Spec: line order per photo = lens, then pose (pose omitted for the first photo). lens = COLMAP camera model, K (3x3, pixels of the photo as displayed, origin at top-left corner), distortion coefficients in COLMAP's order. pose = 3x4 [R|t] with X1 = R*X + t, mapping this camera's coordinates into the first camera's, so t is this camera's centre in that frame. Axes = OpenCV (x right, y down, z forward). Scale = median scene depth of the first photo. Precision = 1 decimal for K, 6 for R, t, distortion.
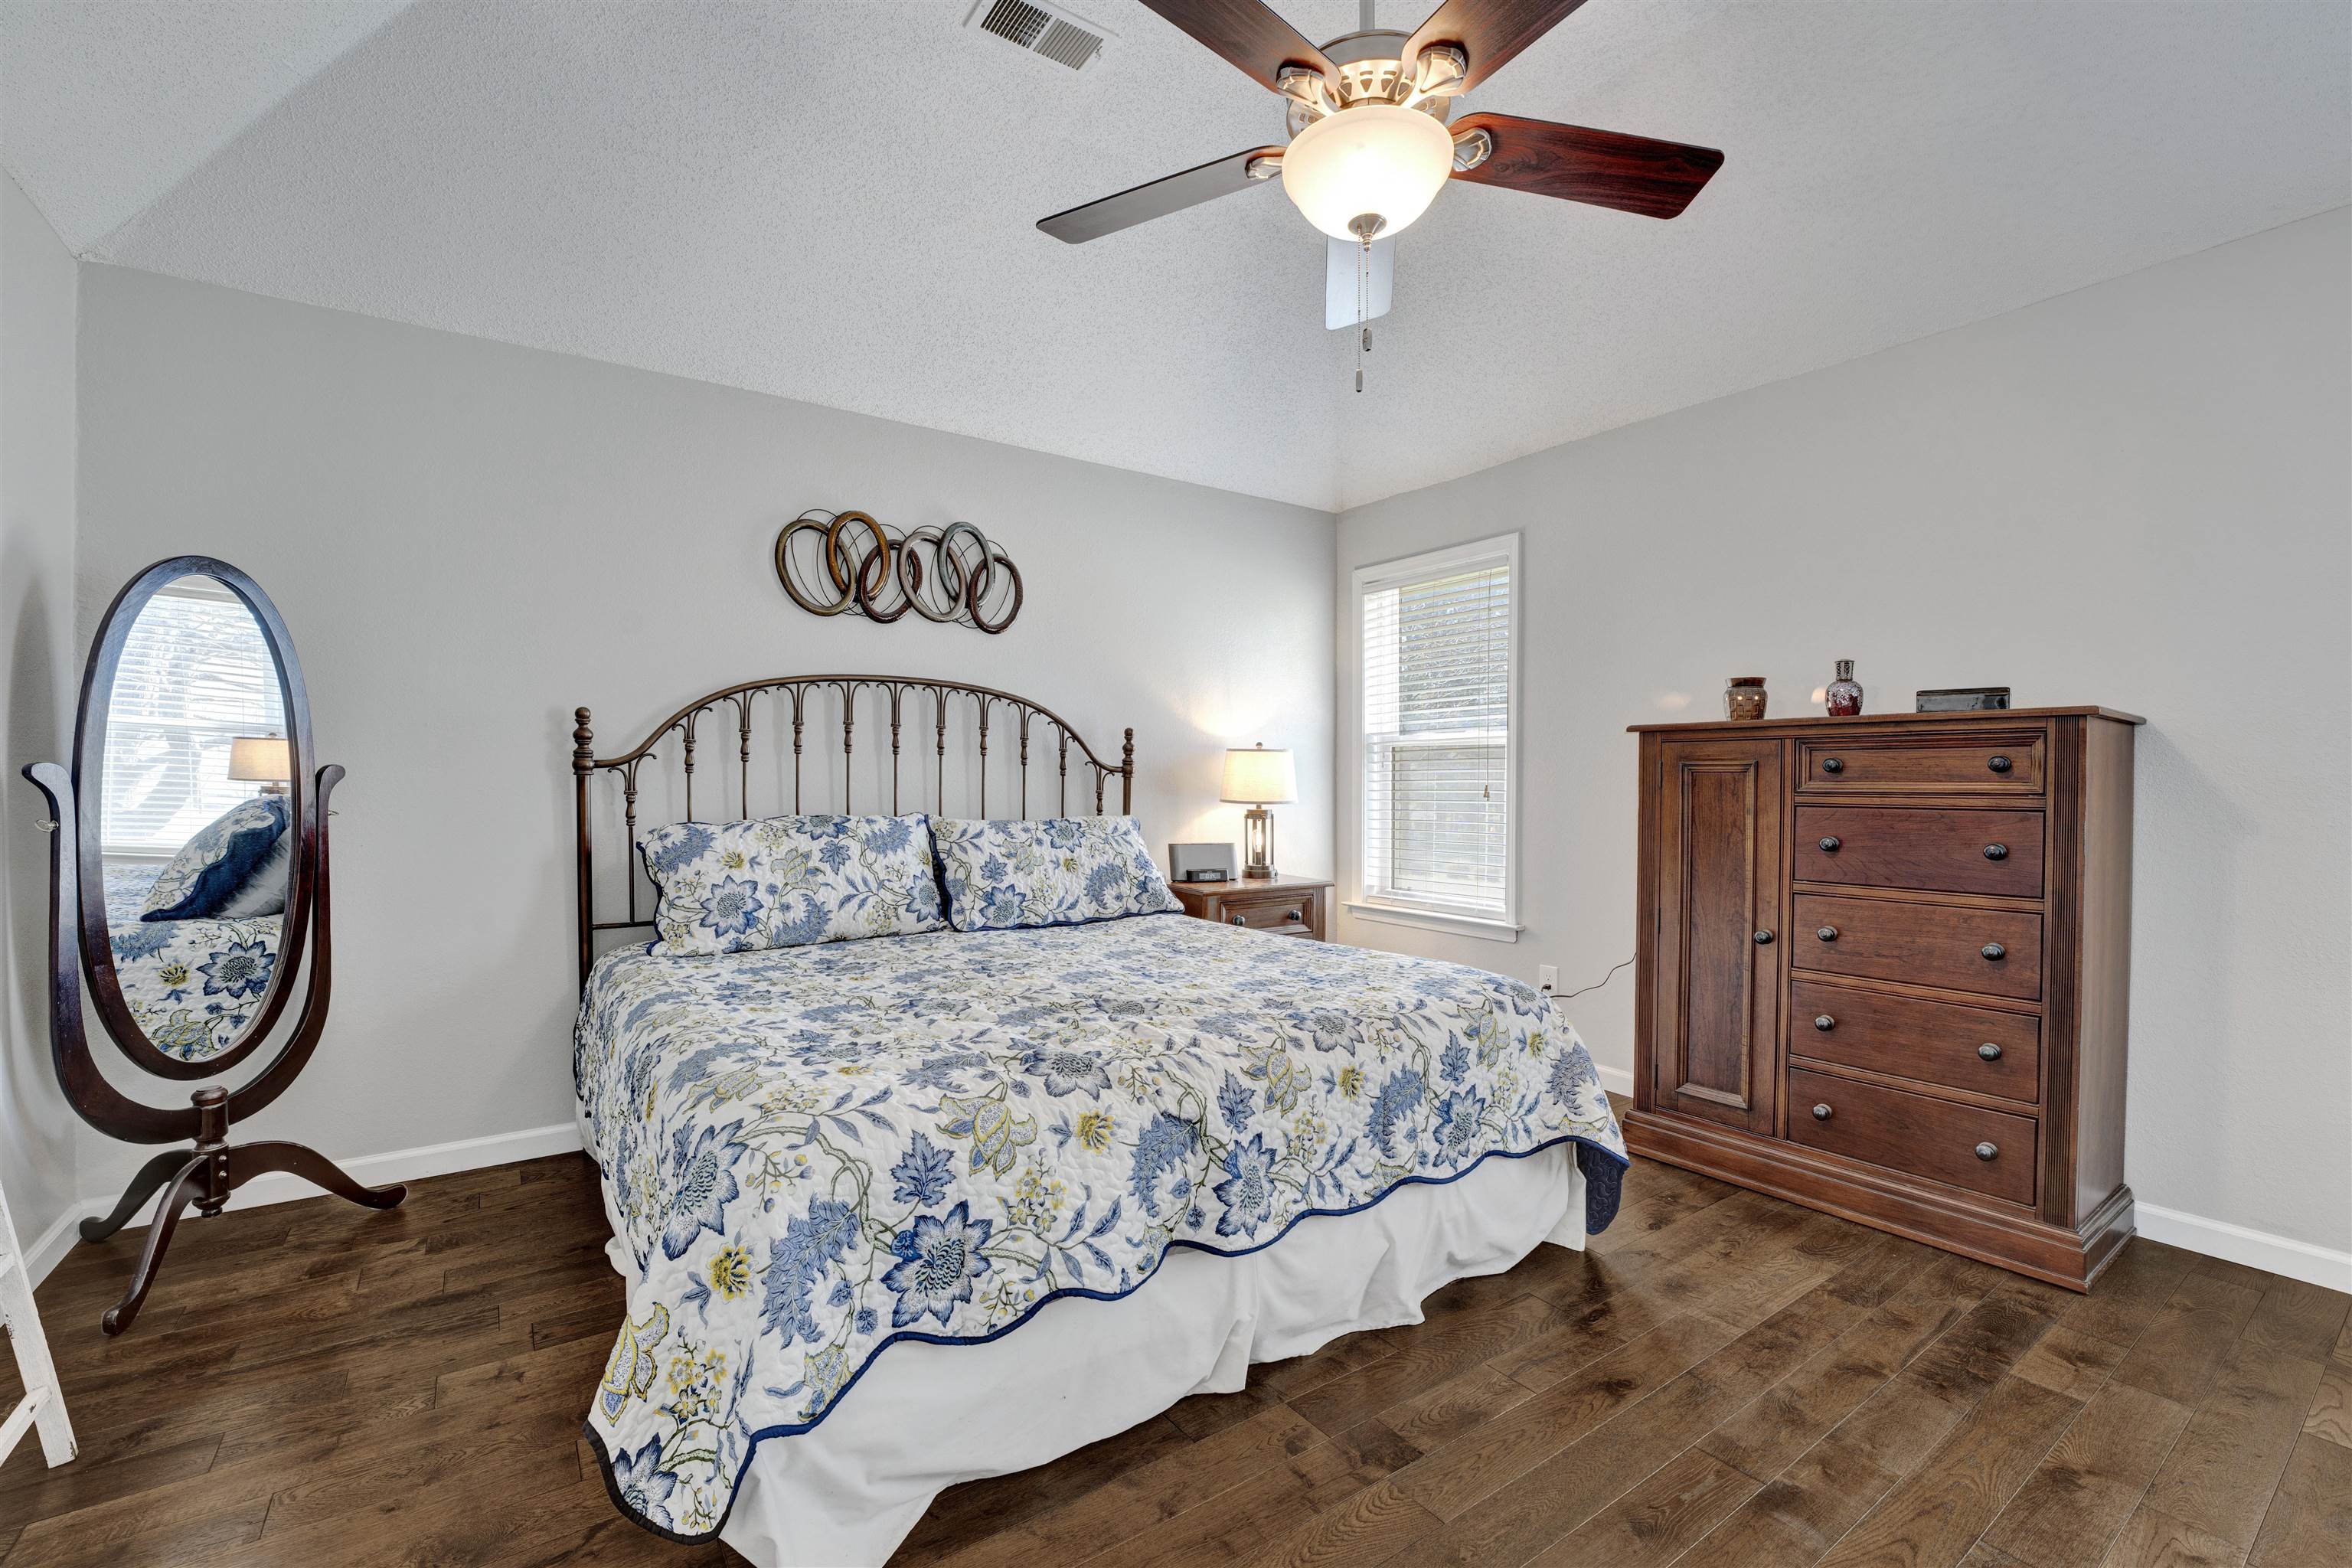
lens RADIAL K [[997.3, 0, 1176.0], [0, 997.3, 784.0], [0, 0, 1]] dist [-0.020421, 0.000070]
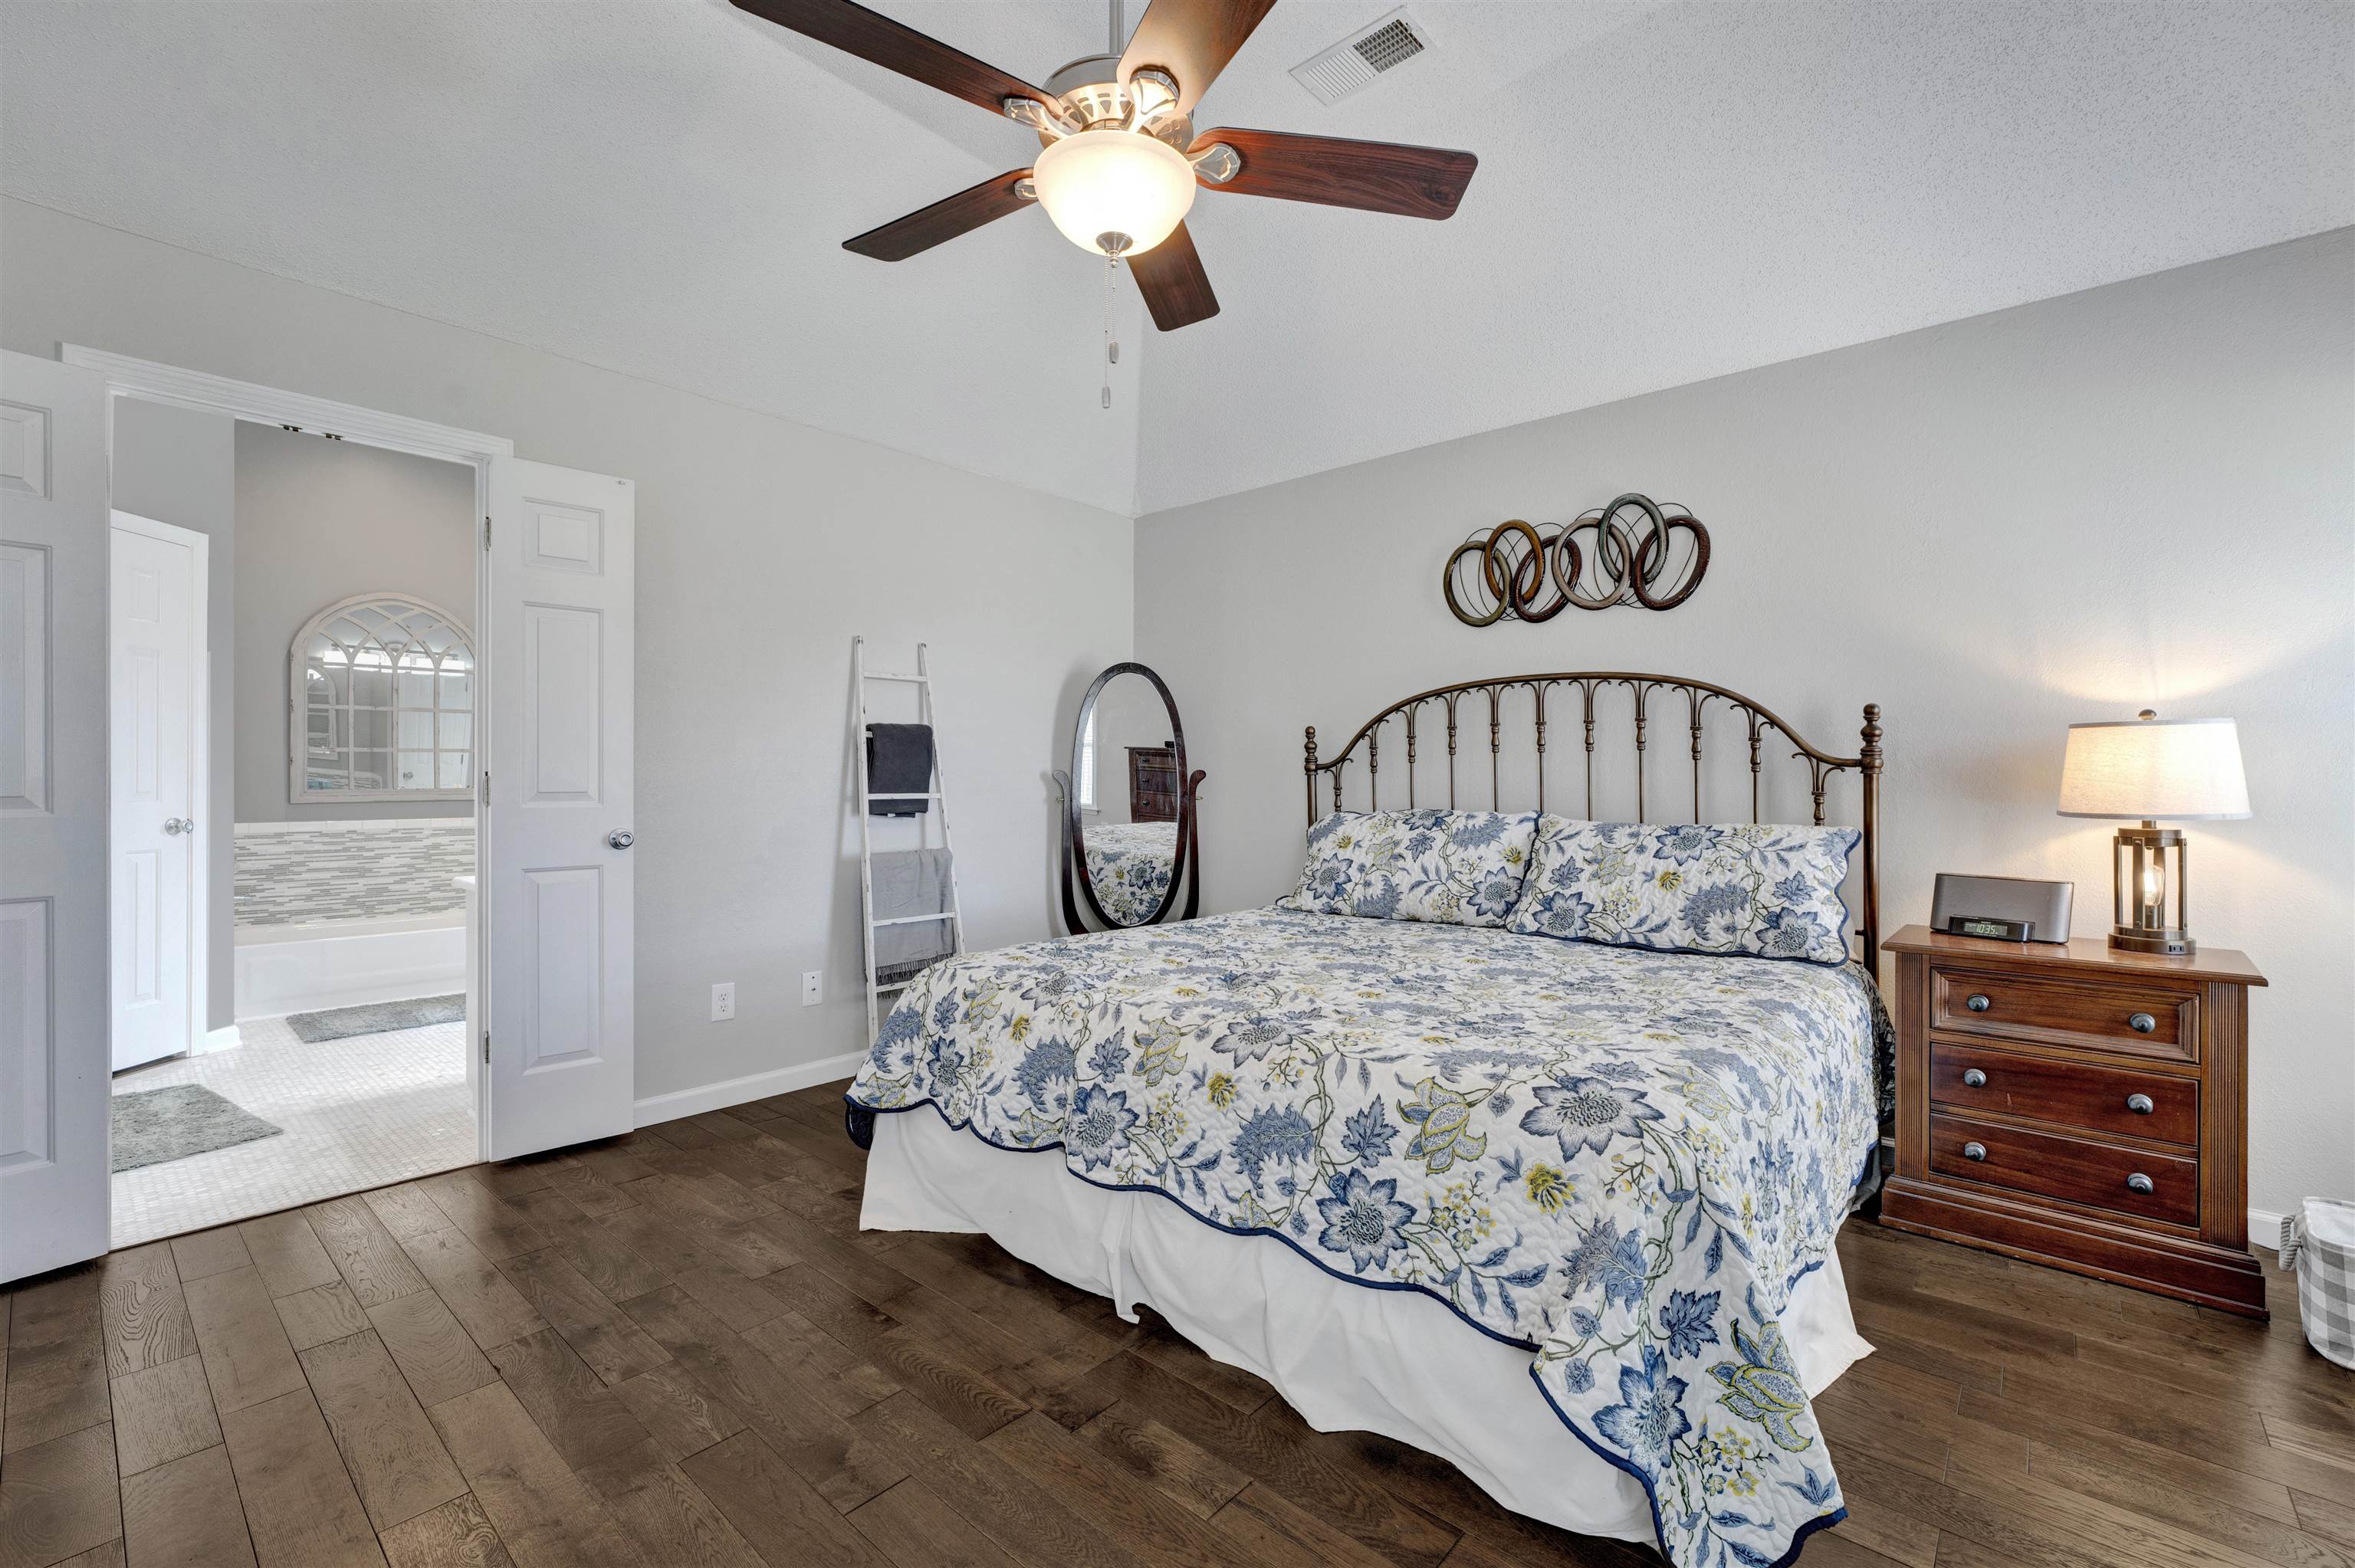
lens RADIAL K [[1007.4, 0, 1177.5], [0, 1007.4, 784.0], [0, 0, 1]] dist [0.001994, 0.000305]
pose [[0.237168, 0.001067, -0.971468, 0.677745], [-0.004995, 0.999988, -0.000121, 0.004176], [0.971456, 0.004882, 0.237170, 0.448465]]
